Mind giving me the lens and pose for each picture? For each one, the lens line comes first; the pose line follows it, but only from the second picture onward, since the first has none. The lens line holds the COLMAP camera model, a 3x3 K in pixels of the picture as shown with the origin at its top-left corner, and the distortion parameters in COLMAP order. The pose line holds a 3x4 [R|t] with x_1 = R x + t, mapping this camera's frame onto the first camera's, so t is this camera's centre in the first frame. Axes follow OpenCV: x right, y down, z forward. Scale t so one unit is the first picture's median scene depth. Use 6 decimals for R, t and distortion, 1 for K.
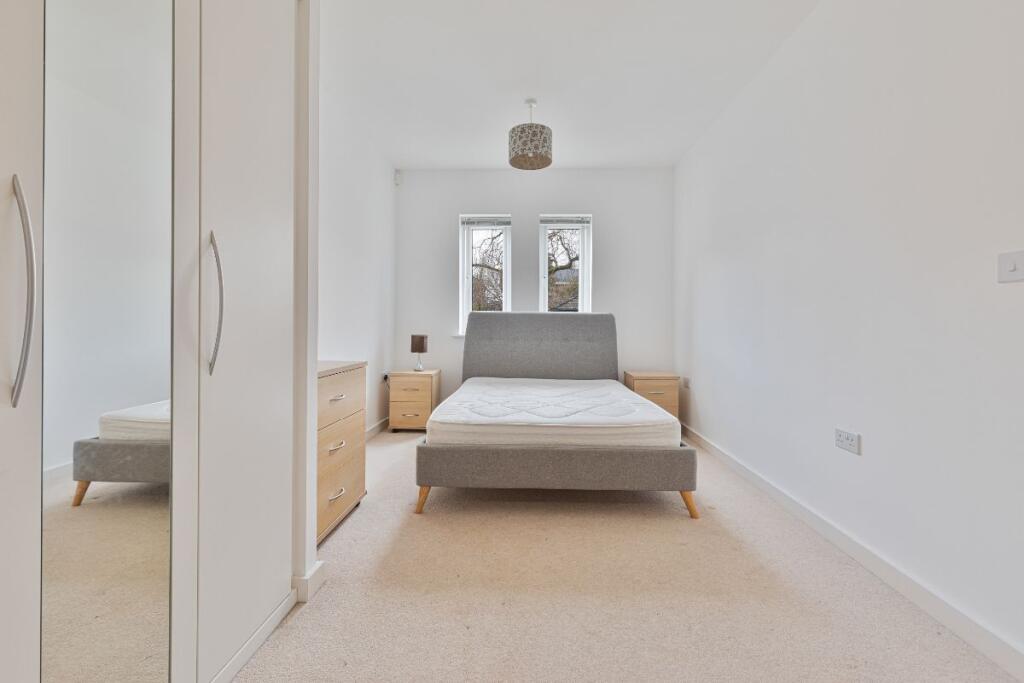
lens RADIAL K [[436.5, 0, 512.0], [0, 436.5, 341.5], [0, 0, 1]] dist [0.000707, 0.000194]
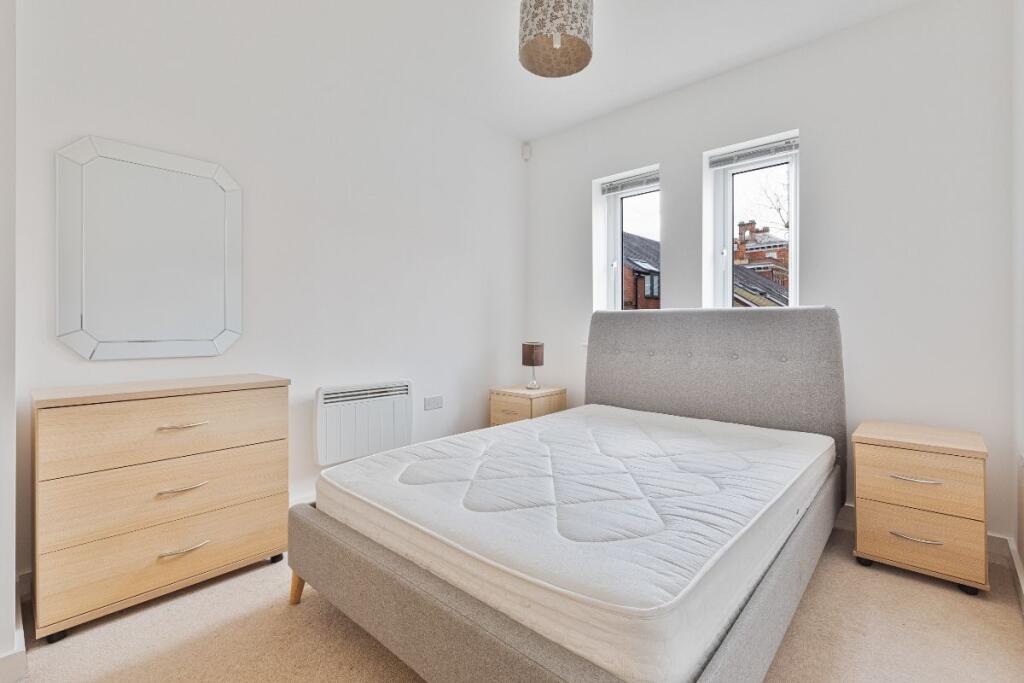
lens RADIAL K [[463.1, 0, 517.0], [0, 463.1, 330.2], [0, 0, 1]] dist [0.003077, 0.000278]
pose [[0.771909, -0.003816, -0.635722, 0.290009], [-0.014243, 0.999627, -0.023295, -0.018372], [0.635574, 0.027036, 0.771567, 0.336349]]
